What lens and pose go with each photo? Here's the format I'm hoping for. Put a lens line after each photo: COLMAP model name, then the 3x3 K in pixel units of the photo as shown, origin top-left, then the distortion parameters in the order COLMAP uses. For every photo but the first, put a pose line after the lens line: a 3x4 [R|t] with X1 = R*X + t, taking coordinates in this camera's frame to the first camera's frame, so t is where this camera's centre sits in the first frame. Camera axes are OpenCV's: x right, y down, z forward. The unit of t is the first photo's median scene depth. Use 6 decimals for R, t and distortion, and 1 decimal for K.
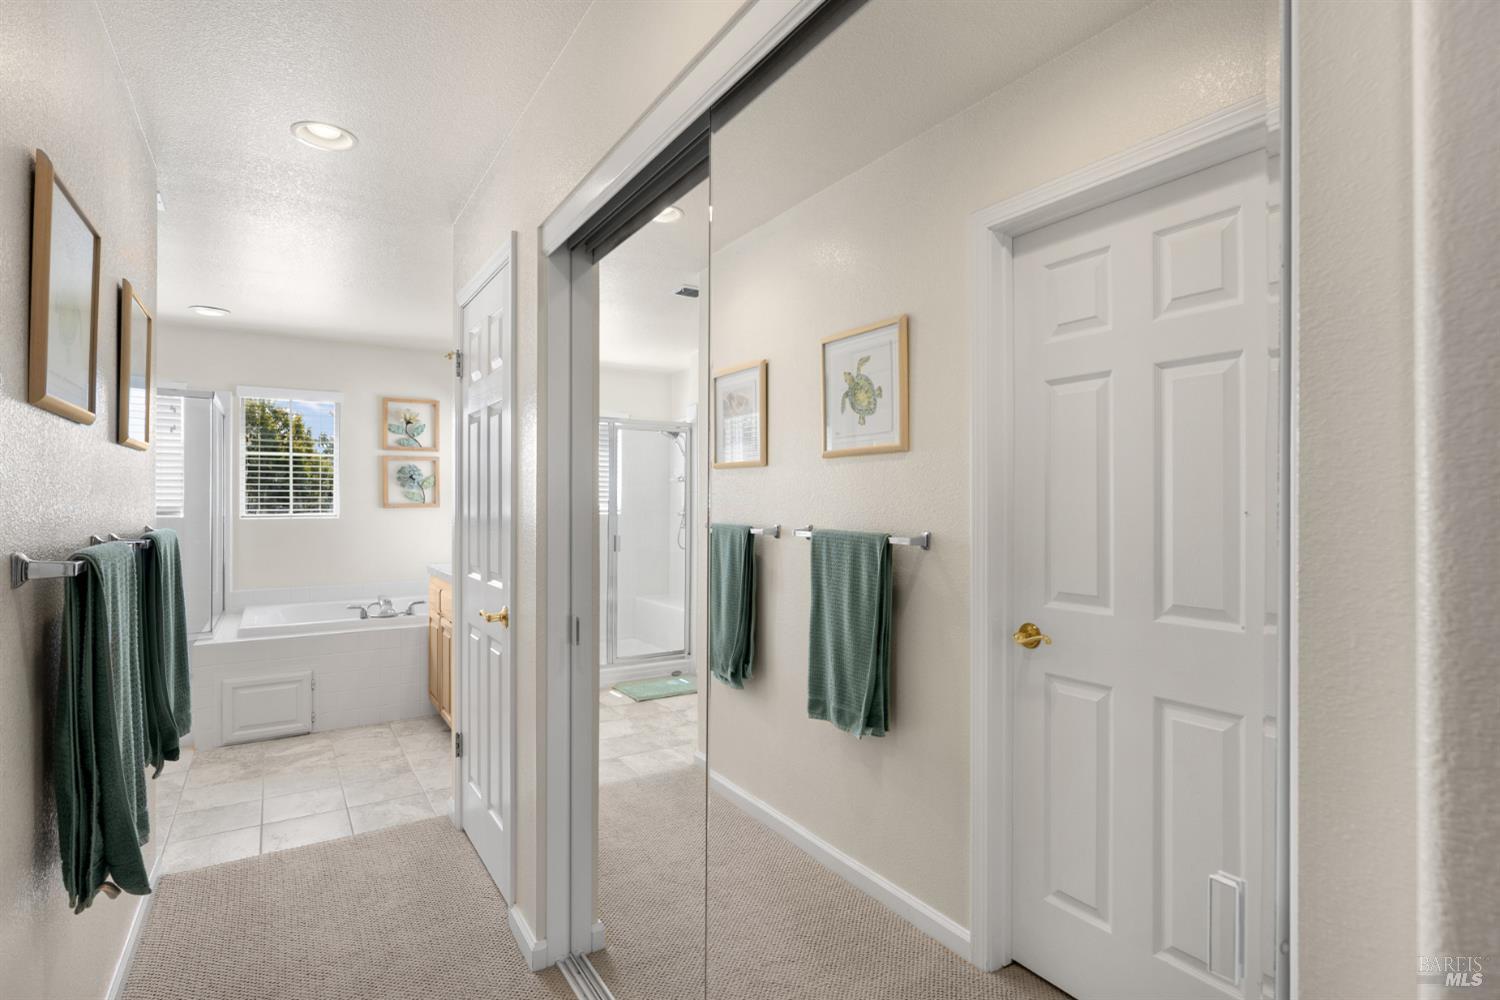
lens RADIAL K [[752.3, 0, 755.4], [0, 752.3, 499.6], [0, 0, 1]] dist [-0.008363, 0.001469]
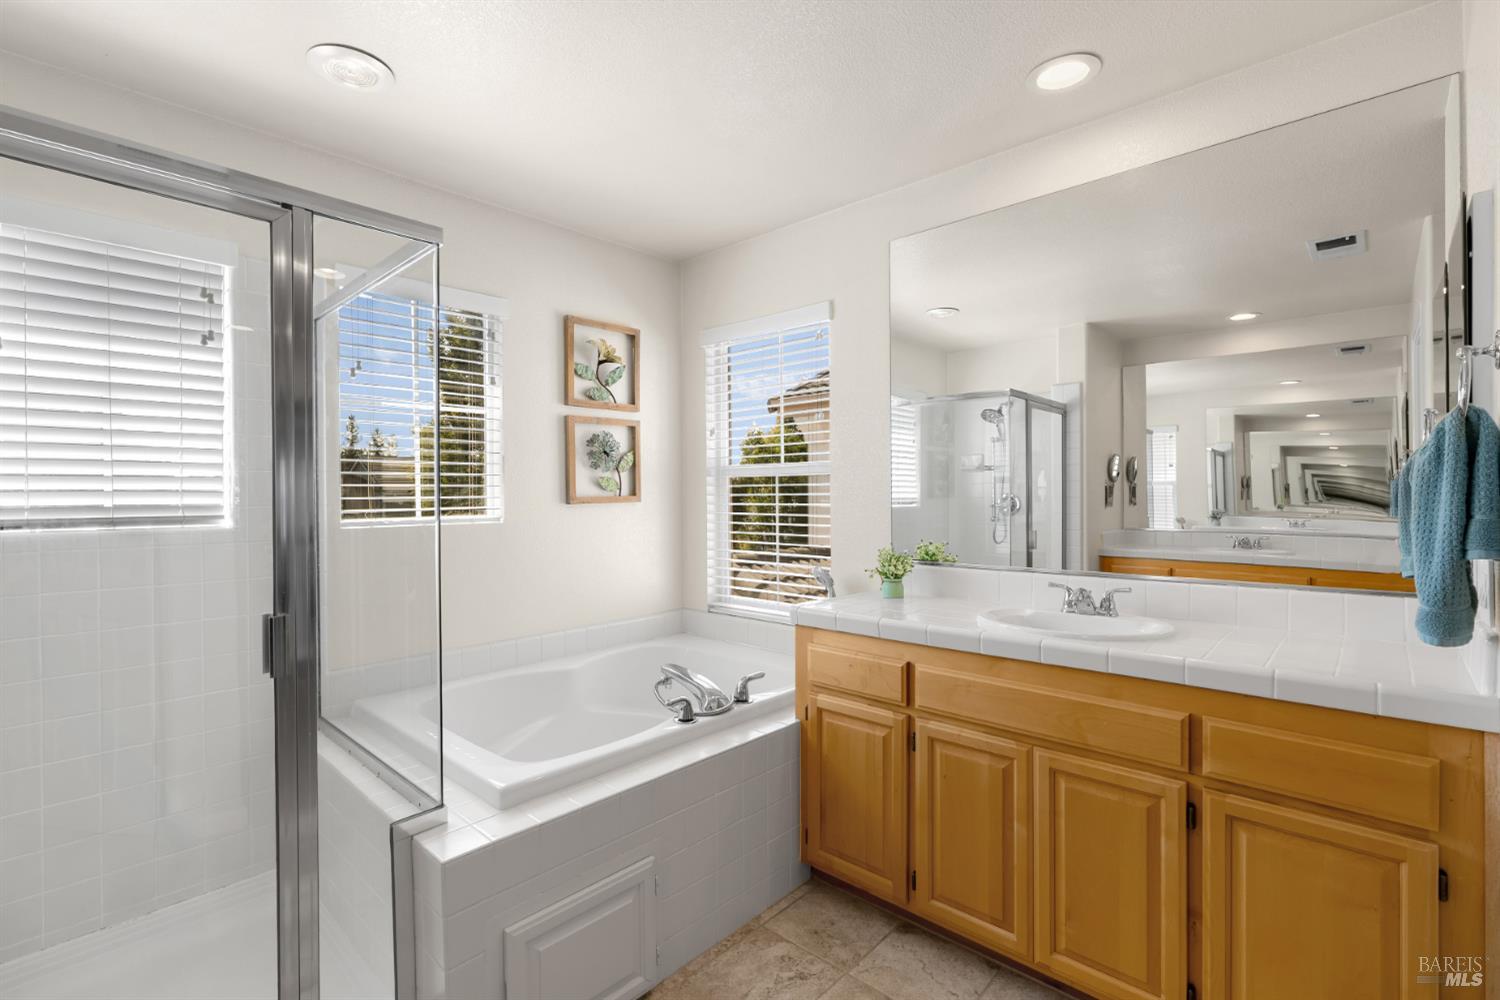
lens RADIAL K [[679.5, 0, 741.6], [0, 679.5, 497.6], [0, 0, 1]] dist [-0.010434, 0.002050]
pose [[0.966959, -0.005335, 0.254878, -0.518284], [0.002680, 0.999938, 0.010763, 0.000677], [-0.254919, -0.009725, 0.966913, 0.467776]]
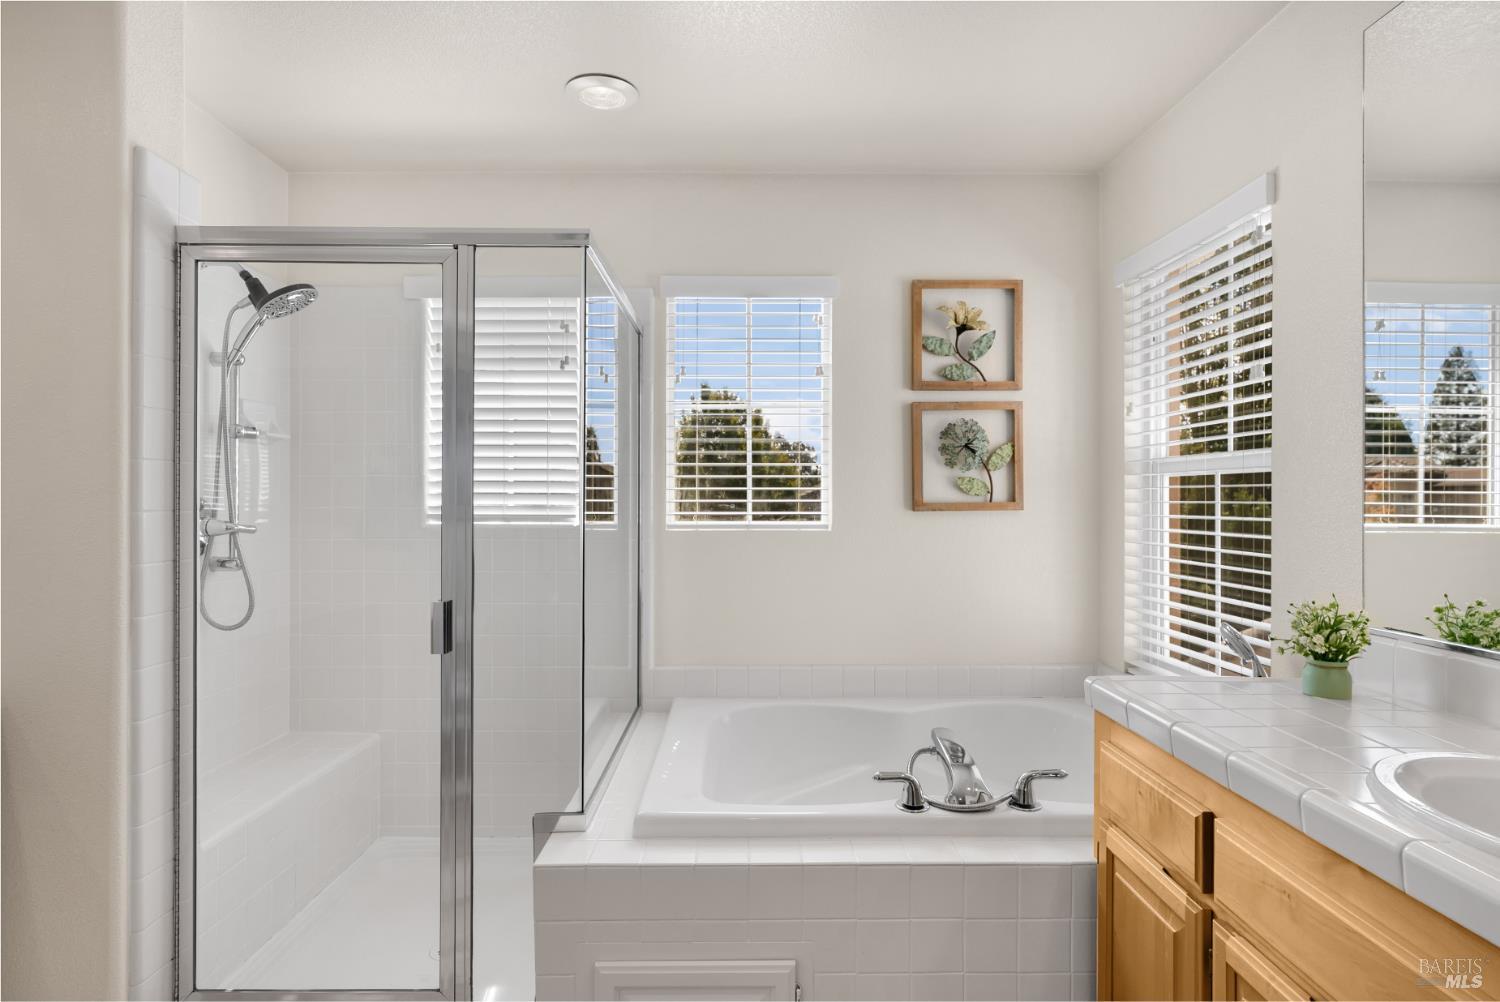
lens RADIAL K [[797.3, 0, 755.4], [0, 797.3, 495.3], [0, 0, 1]] dist [-0.017765, 0.007738]
pose [[0.852663, 0.002126, -0.522456, -0.327136], [-0.001489, 0.999998, 0.001638, 0.000430], [0.522458, -0.000618, 0.852665, 0.531569]]
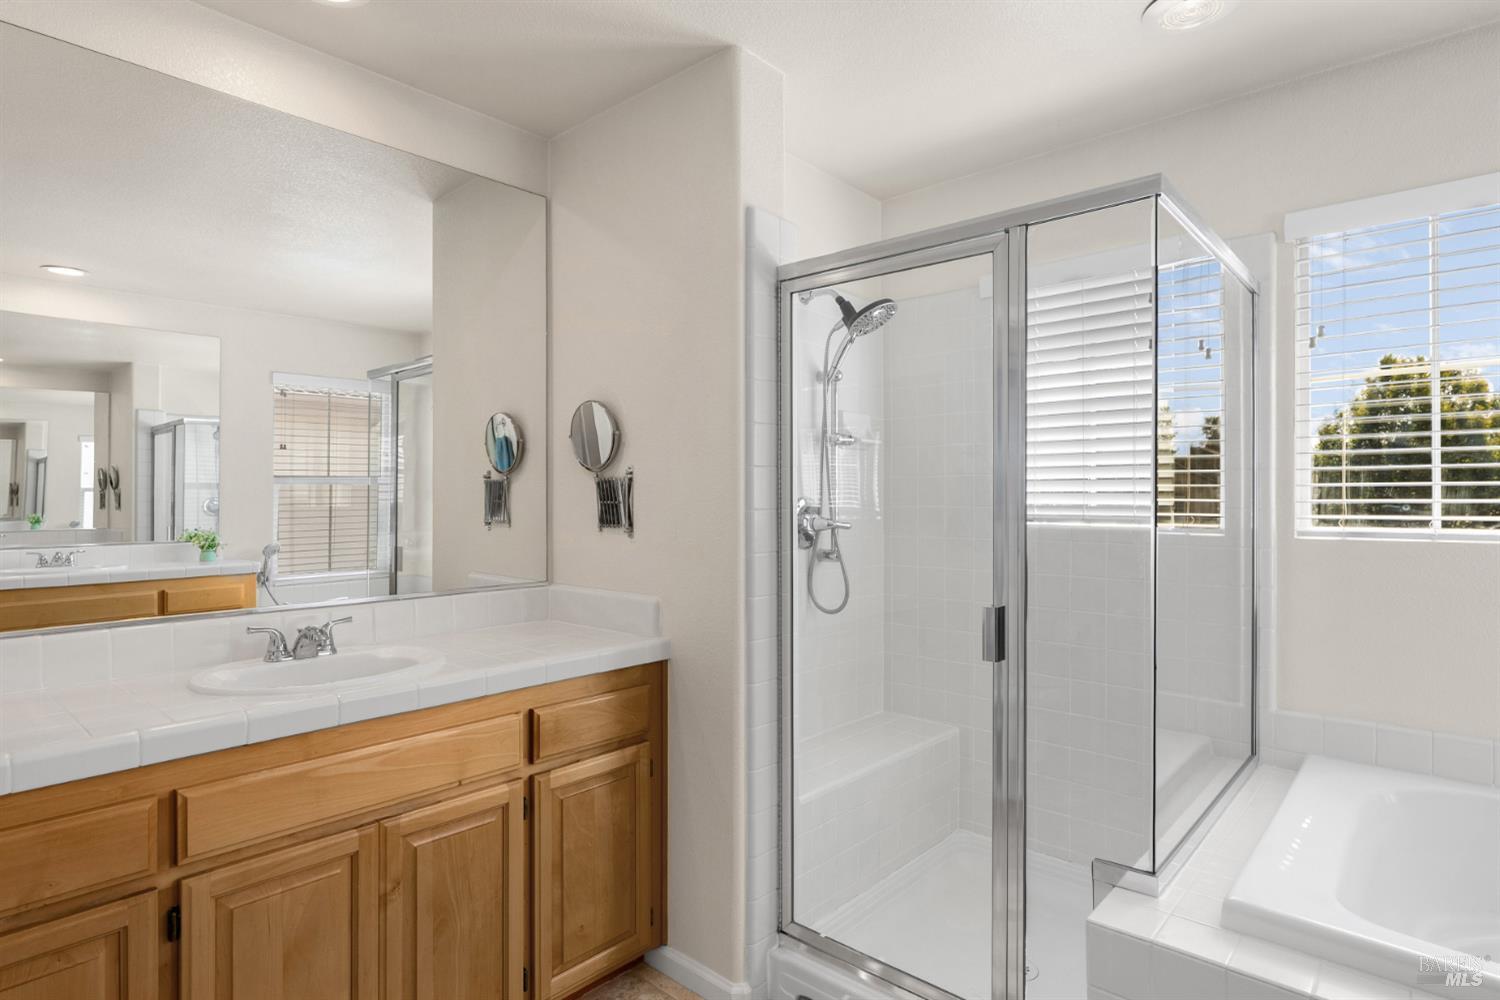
lens RADIAL K [[797.3, 0, 745.6], [0, 797.3, 498.1], [0, 0, 1]] dist [-0.017765, 0.007738]
pose [[0.266913, 0.003369, -0.963715, -0.334154], [0.004981, 0.999976, 0.004876, 0.000325], [0.963708, -0.006101, 0.266889, 0.567297]]
